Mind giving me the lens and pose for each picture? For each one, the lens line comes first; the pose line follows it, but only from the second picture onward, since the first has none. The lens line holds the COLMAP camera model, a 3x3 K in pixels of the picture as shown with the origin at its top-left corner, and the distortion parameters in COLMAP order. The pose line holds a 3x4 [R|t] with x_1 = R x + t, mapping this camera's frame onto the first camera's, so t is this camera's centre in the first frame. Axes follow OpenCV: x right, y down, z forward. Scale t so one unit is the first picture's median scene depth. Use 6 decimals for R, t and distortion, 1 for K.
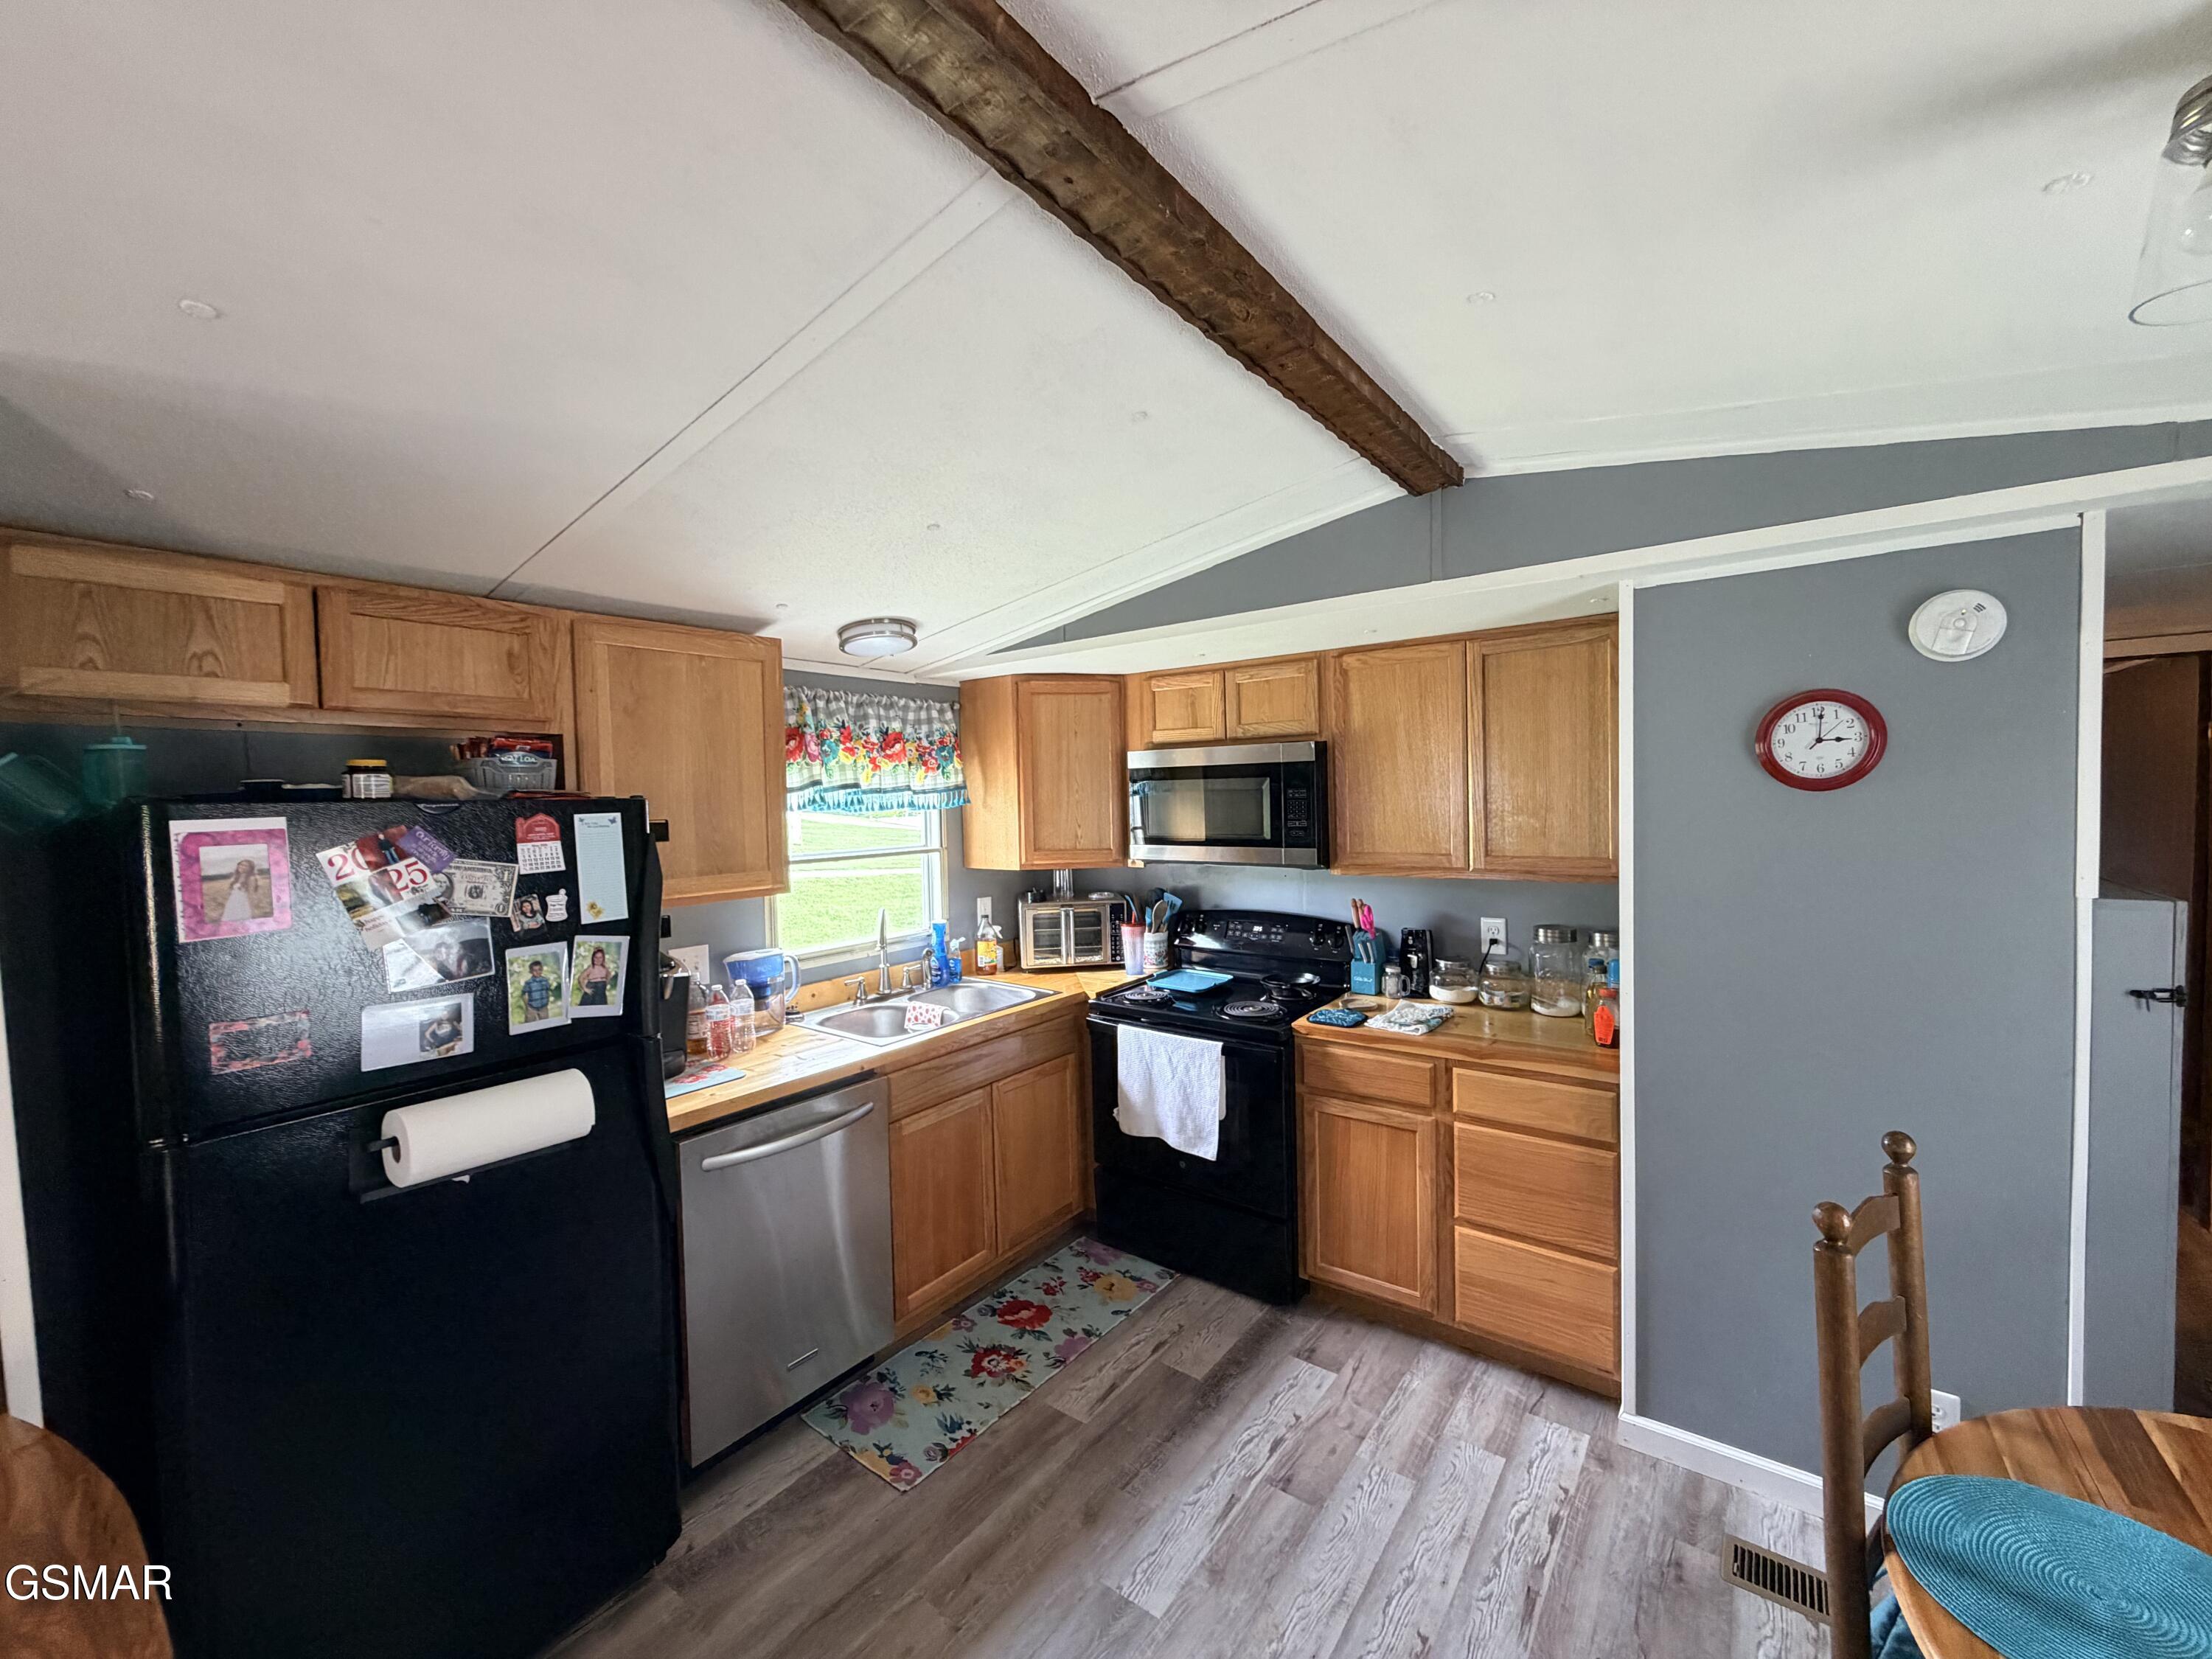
lens RADIAL K [[886.4, 0, 1095.0], [0, 886.4, 831.4], [0, 0, 1]] dist [0.002344, -0.000179]
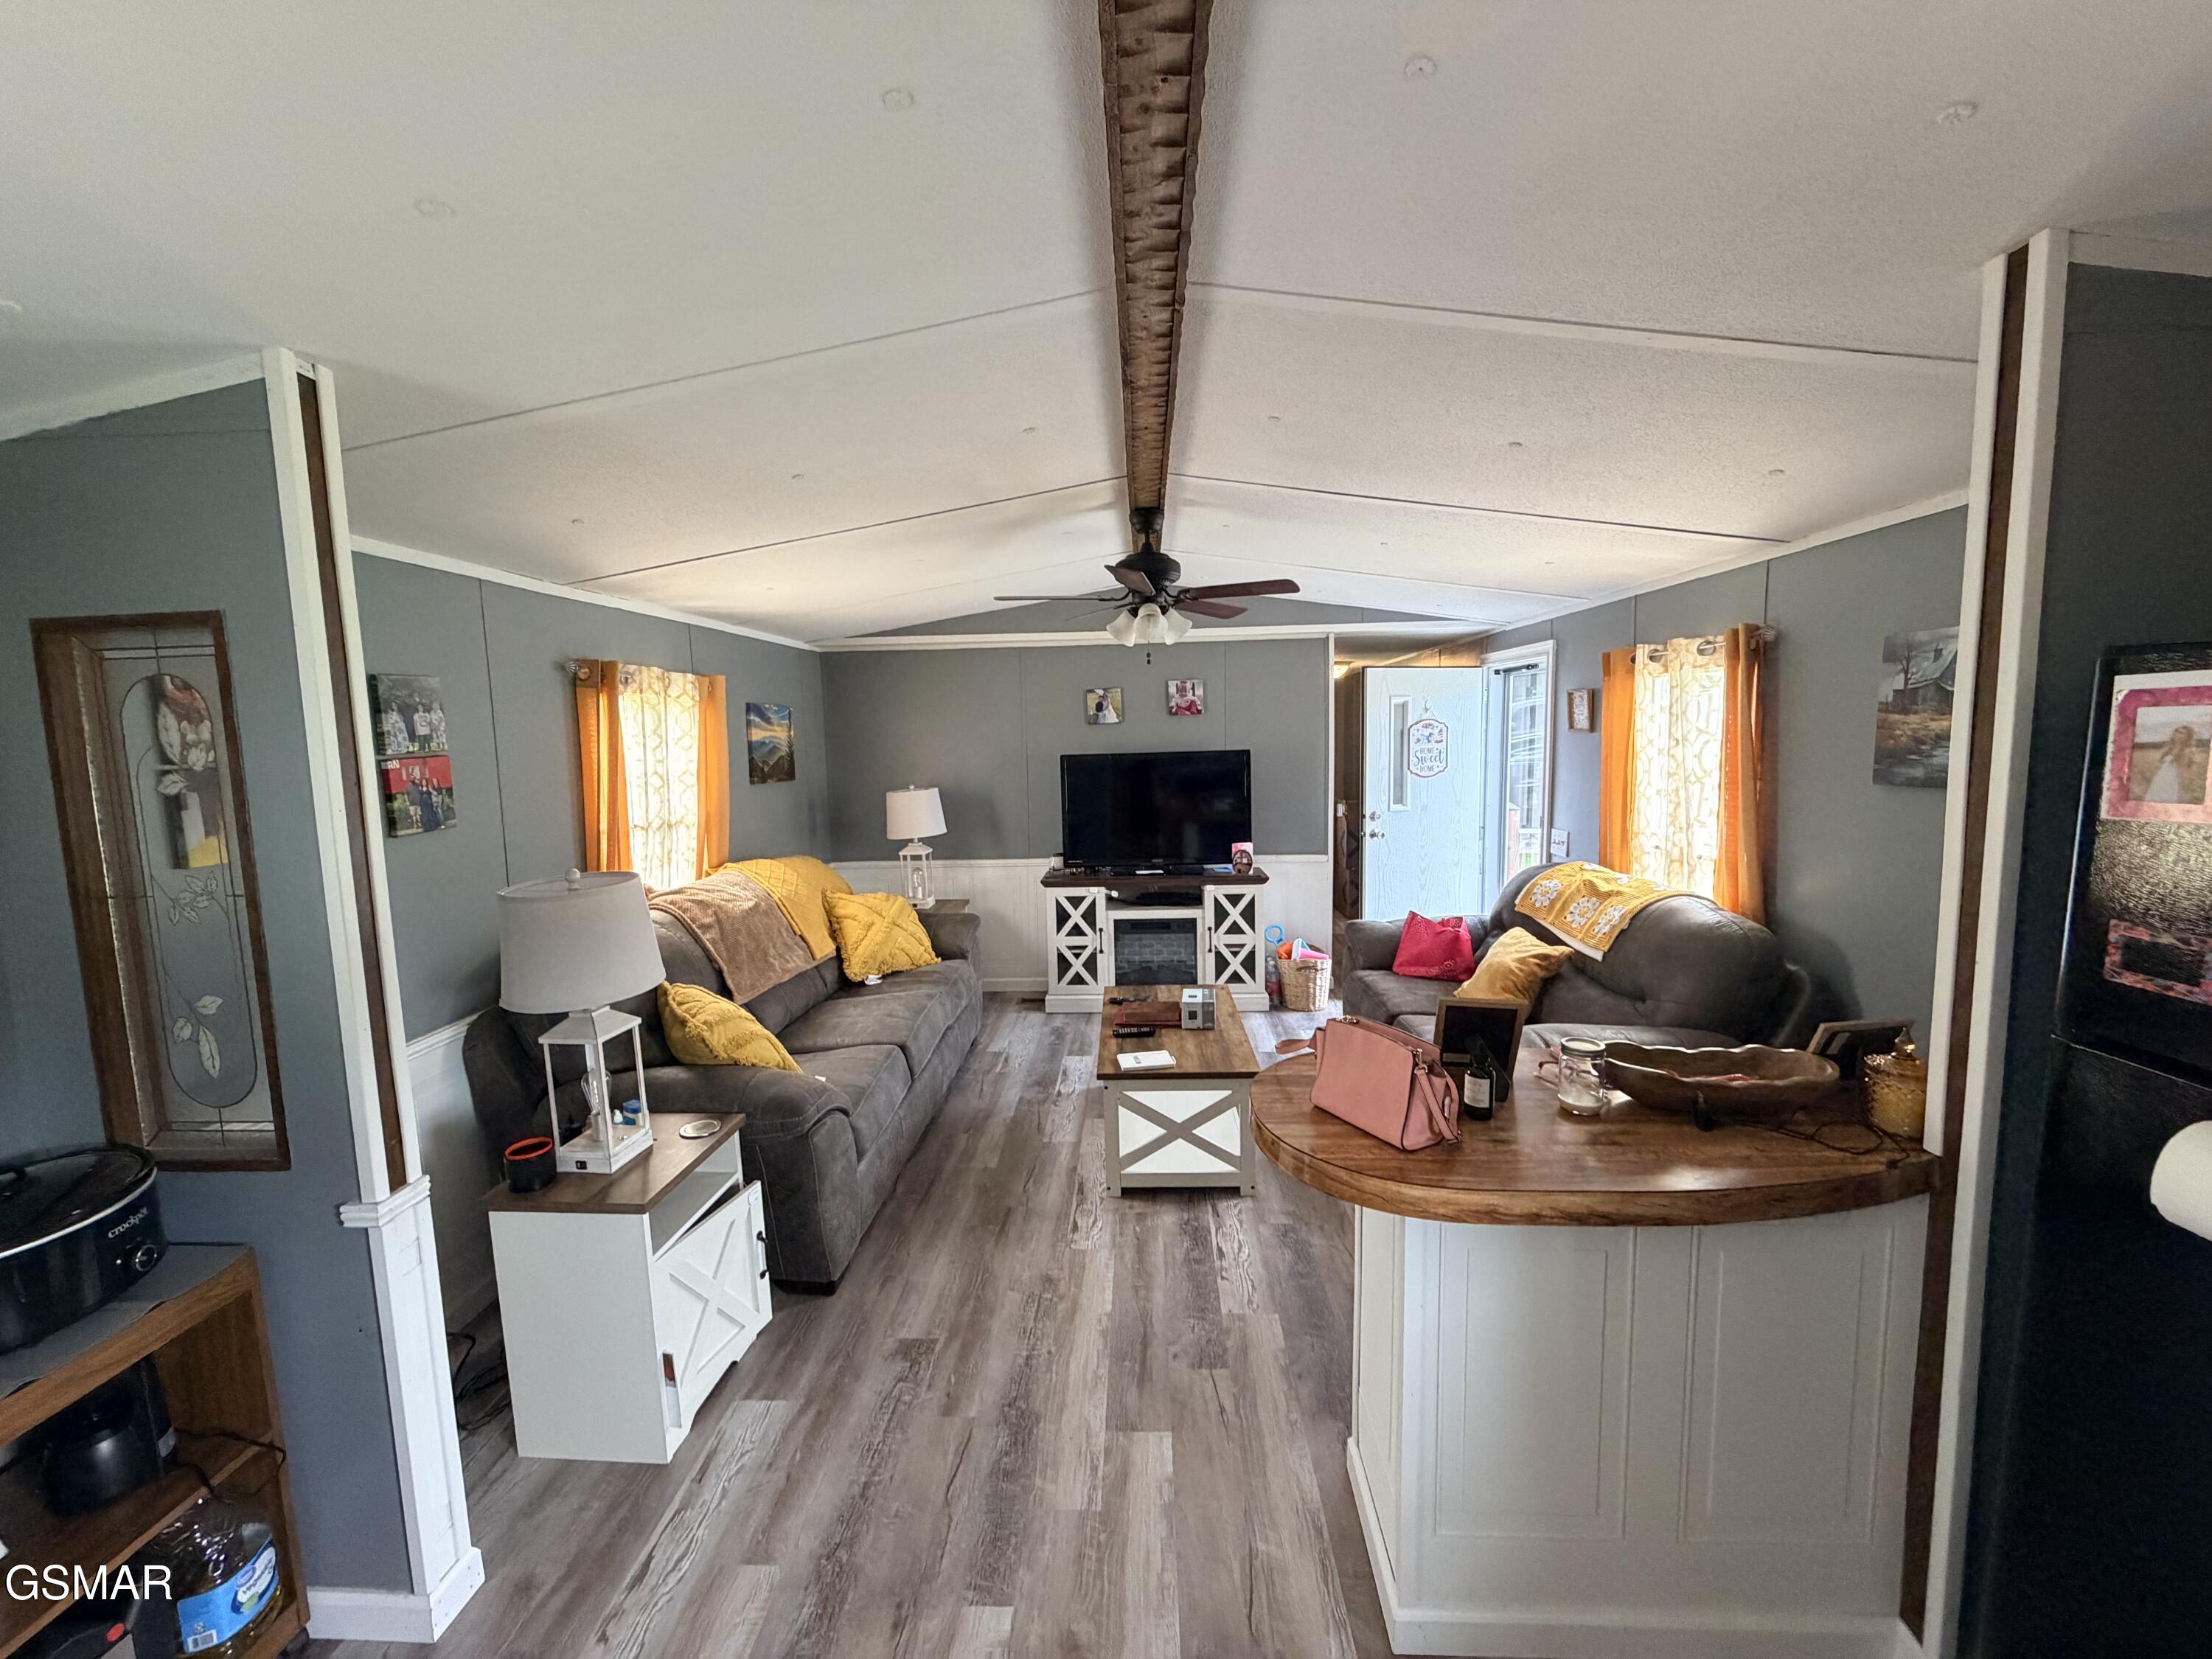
lens RADIAL K [[886.4, 0, 1100.8], [0, 886.4, 824.1], [0, 0, 1]] dist [0.002344, -0.000179]
pose [[-0.825795, 0.110752, -0.552989, 0.246134], [0.028511, 0.987472, 0.155195, -0.029755], [0.563249, 0.112393, -0.818607, 1.104306]]
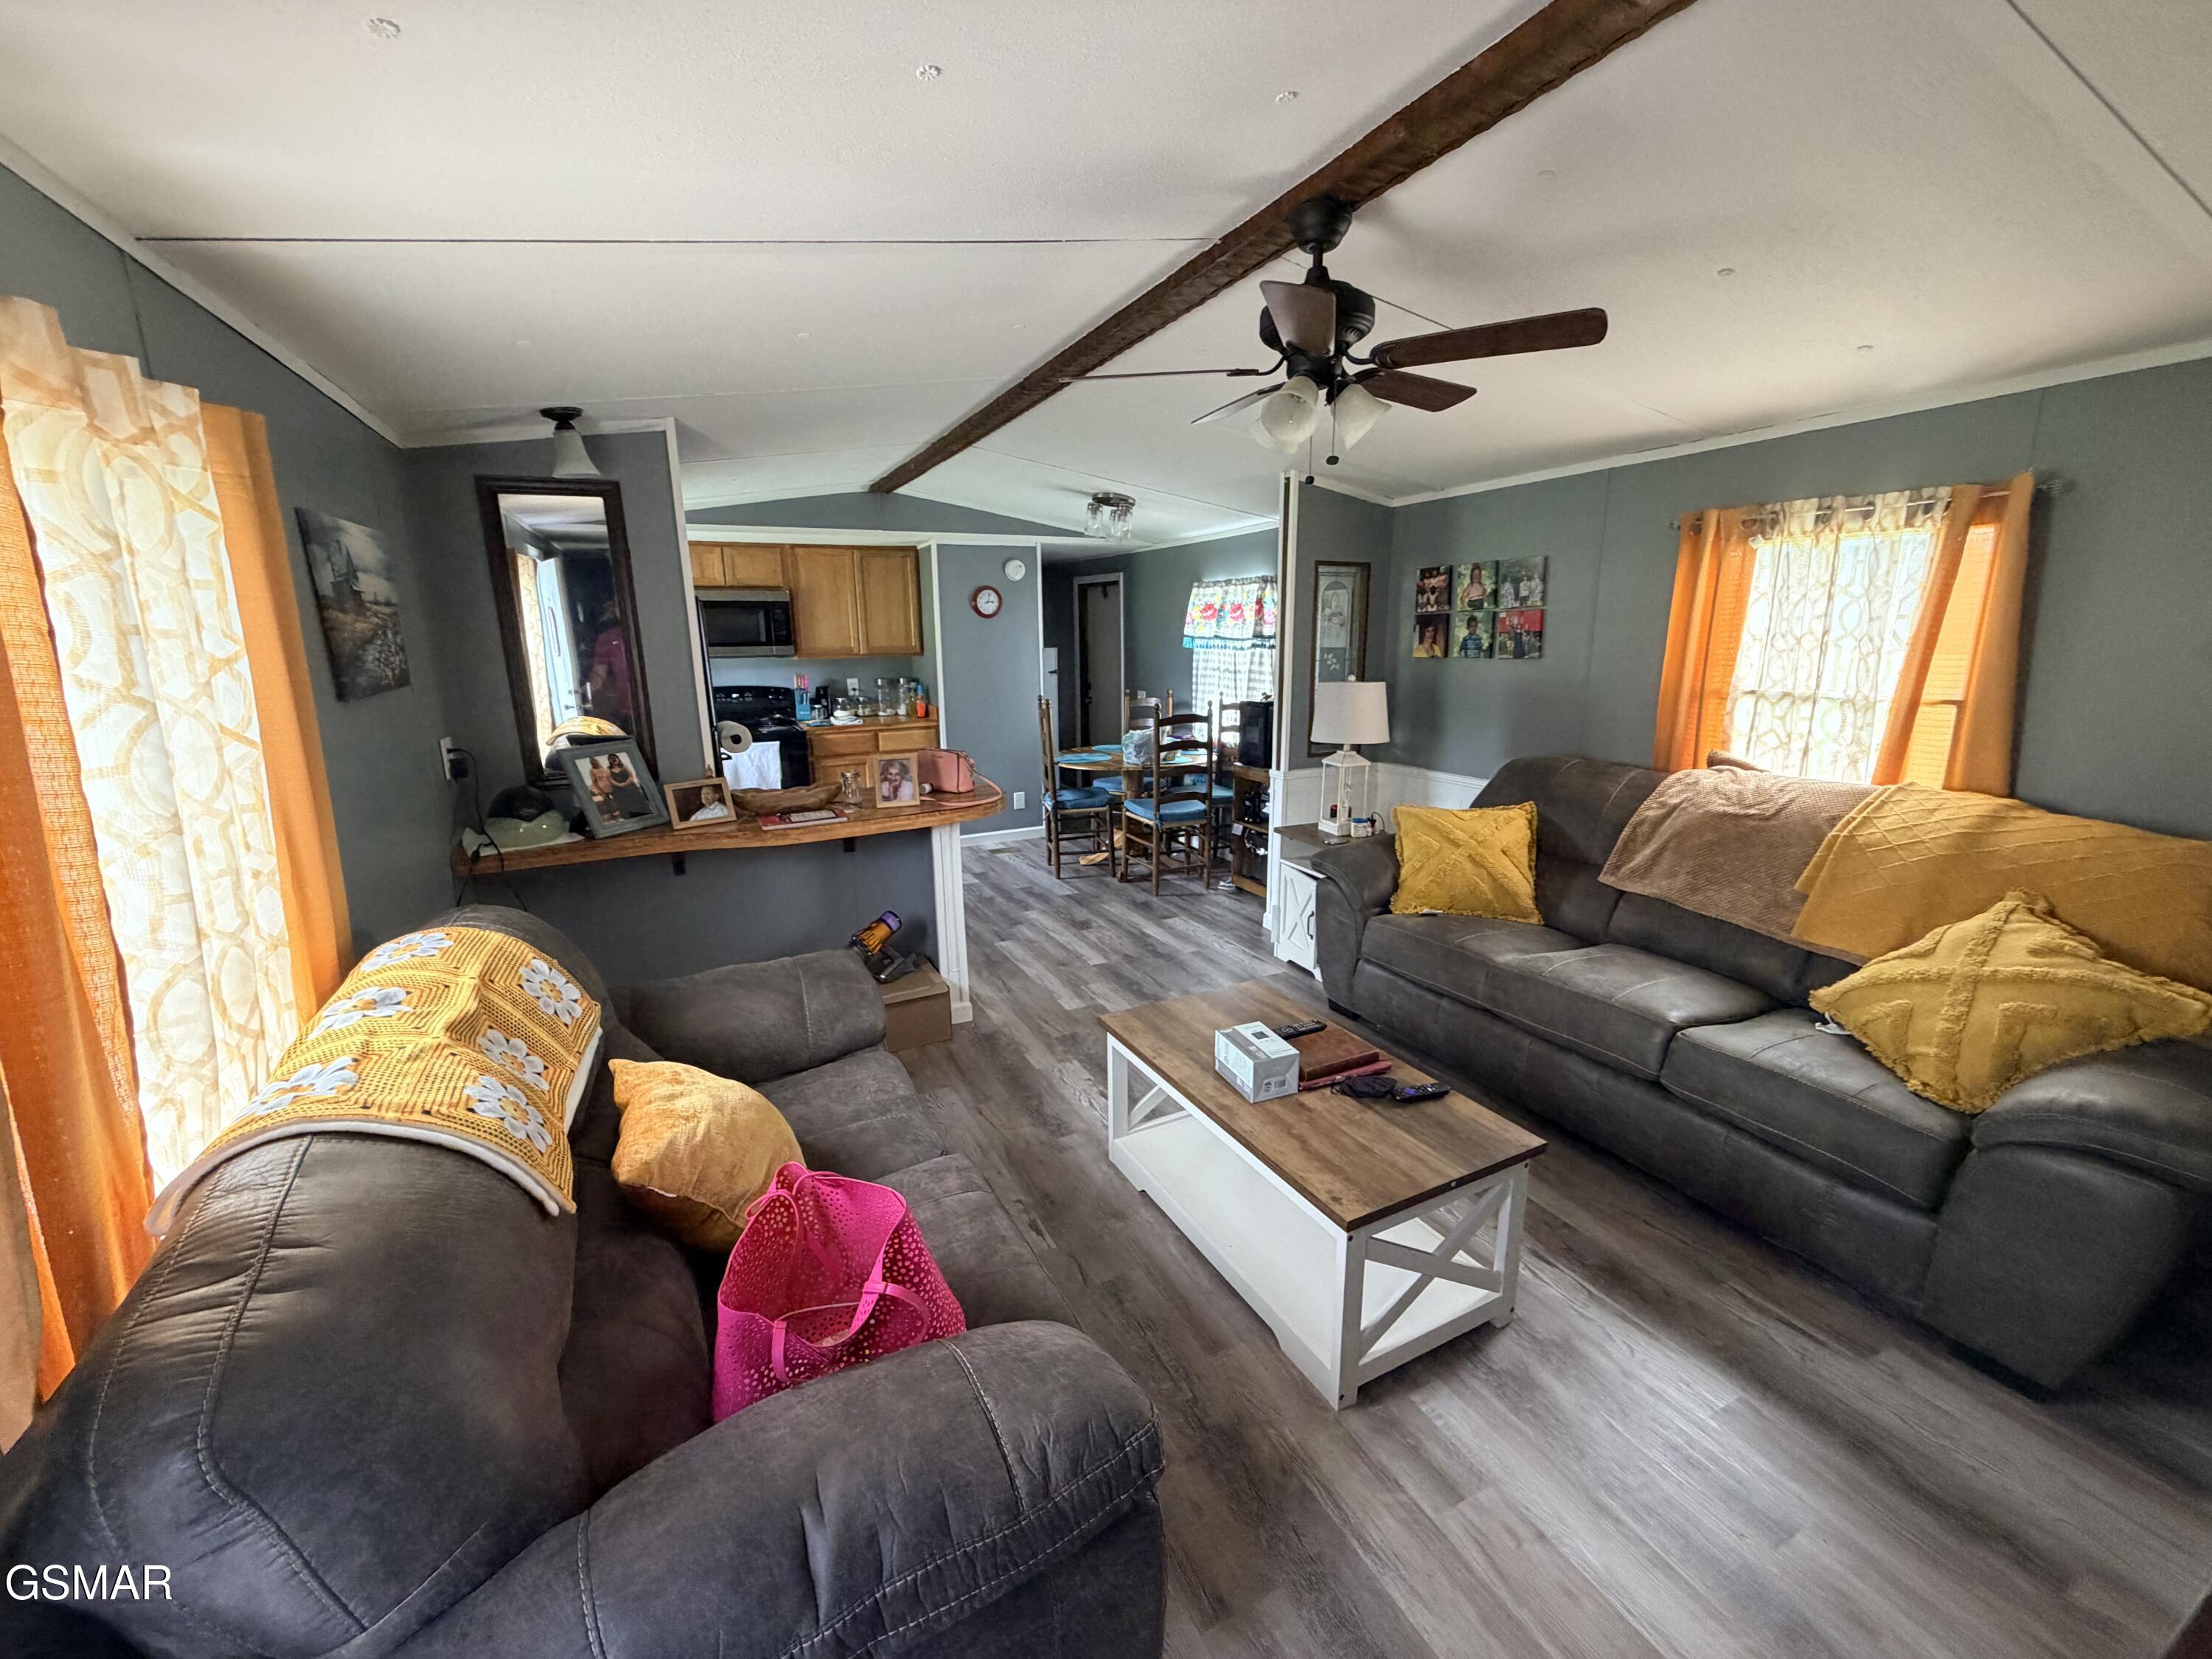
lens RADIAL K [[886.4, 0, 1108.3], [0, 886.4, 818.4], [0, 0, 1]] dist [0.002344, -0.000179]
pose [[0.442436, -0.169716, 0.880595, -2.762058], [0.037009, 0.984548, 0.171157, 0.191183], [-0.896036, -0.043136, 0.441880, -1.198007]]
